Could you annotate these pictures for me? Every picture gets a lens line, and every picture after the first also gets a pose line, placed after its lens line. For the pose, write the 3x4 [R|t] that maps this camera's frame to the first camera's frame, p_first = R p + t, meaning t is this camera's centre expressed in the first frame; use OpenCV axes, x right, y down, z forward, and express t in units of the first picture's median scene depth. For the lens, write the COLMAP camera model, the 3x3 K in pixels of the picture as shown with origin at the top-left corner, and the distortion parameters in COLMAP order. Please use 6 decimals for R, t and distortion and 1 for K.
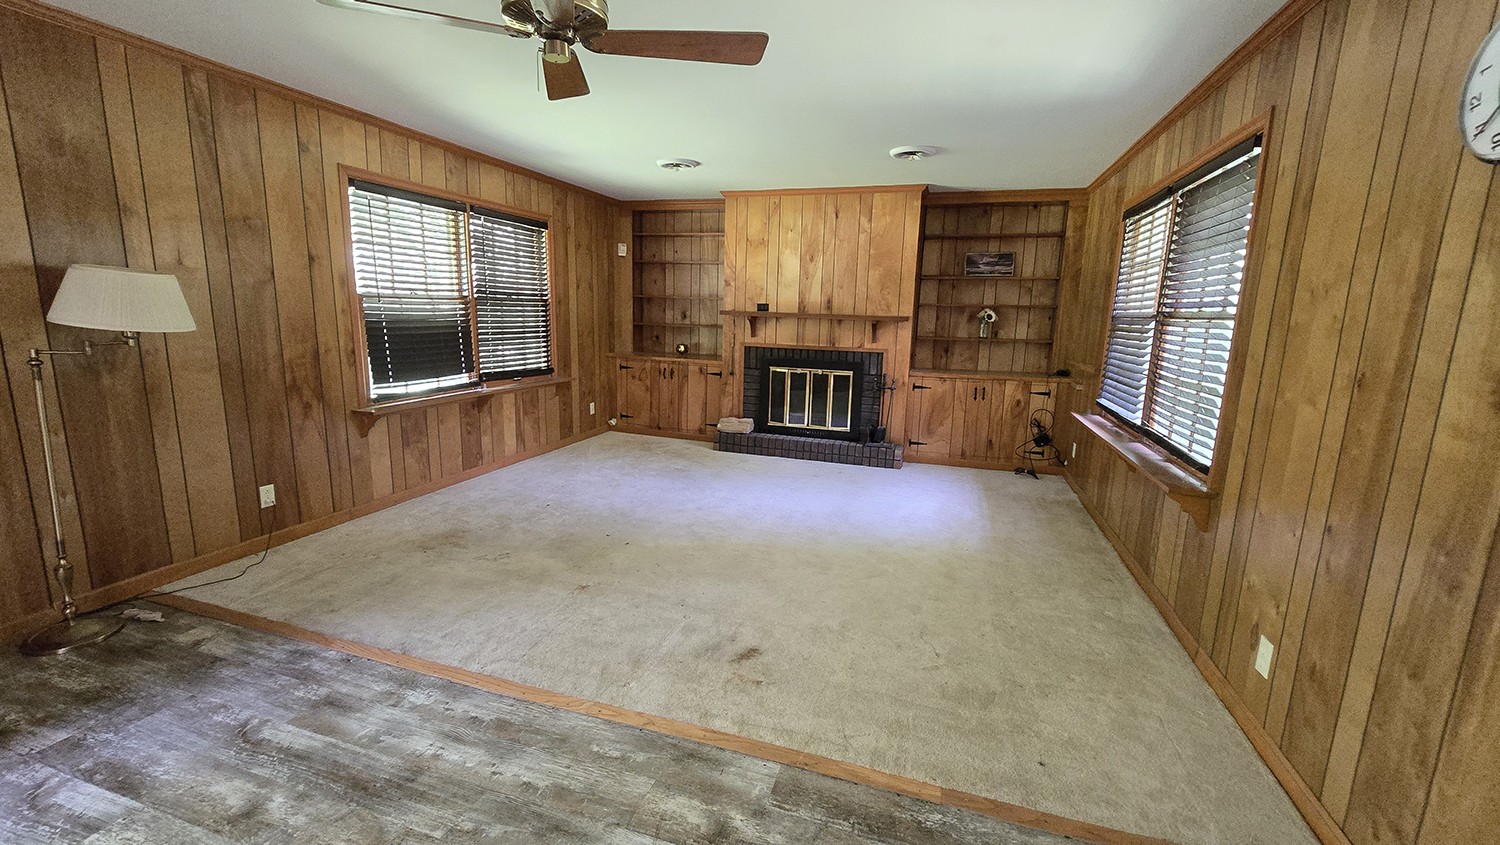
lens RADIAL K [[612.5, 0, 745.0], [0, 612.5, 418.7], [0, 0, 1]] dist [-0.008497, 0.000980]
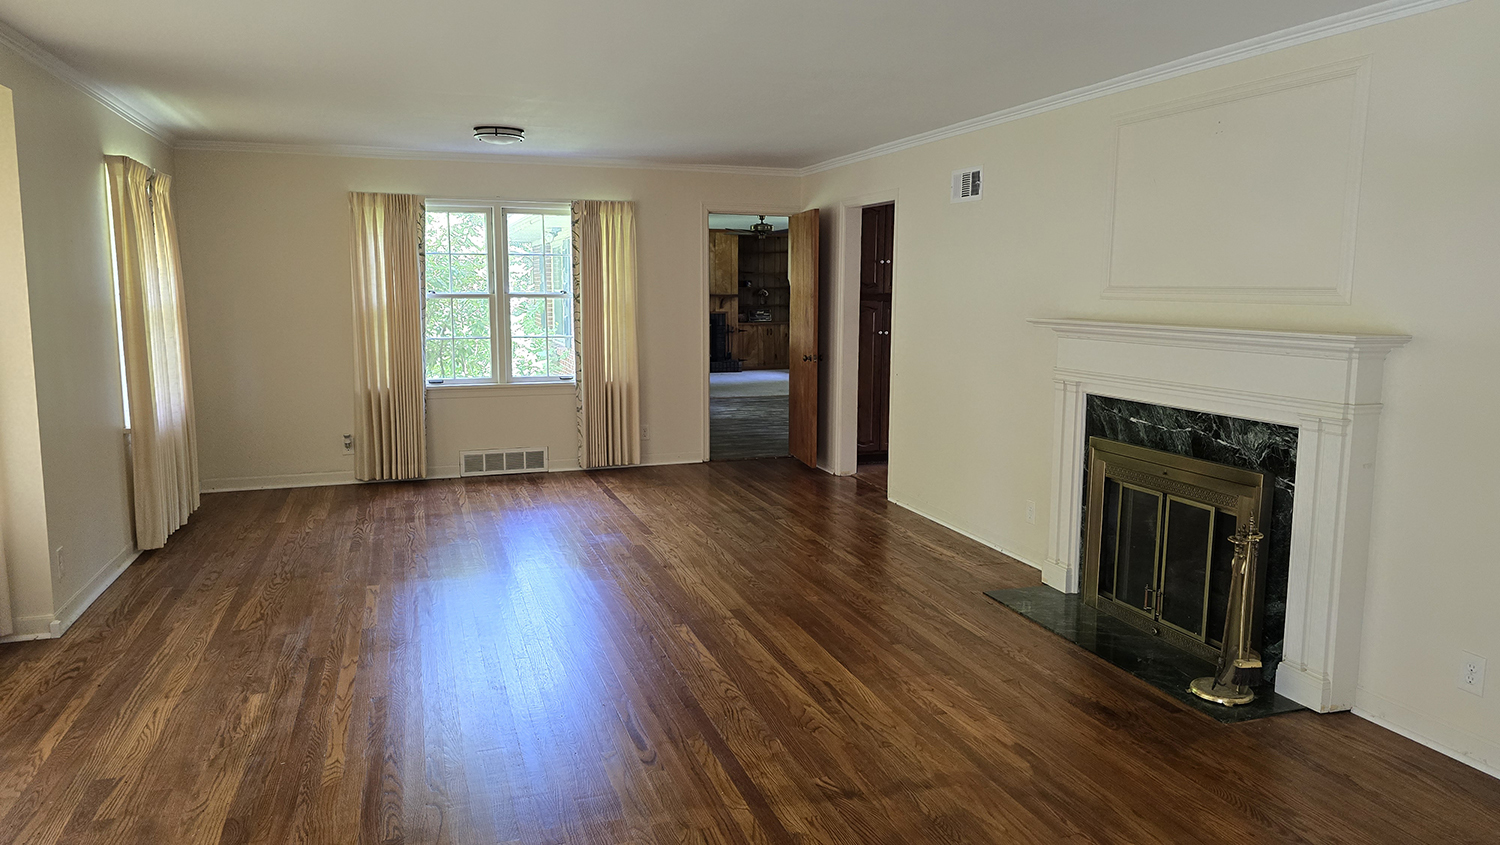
lens RADIAL K [[1009.4, 0, 754.6], [0, 1009.4, 418.3], [0, 0, 1]] dist [0.055099, -0.037767]
pose [[0.796229, -0.096766, 0.597206, -1.670149], [0.117926, 0.993016, 0.003674, 0.223562], [-0.593390, 0.067501, 0.802079, -1.613143]]
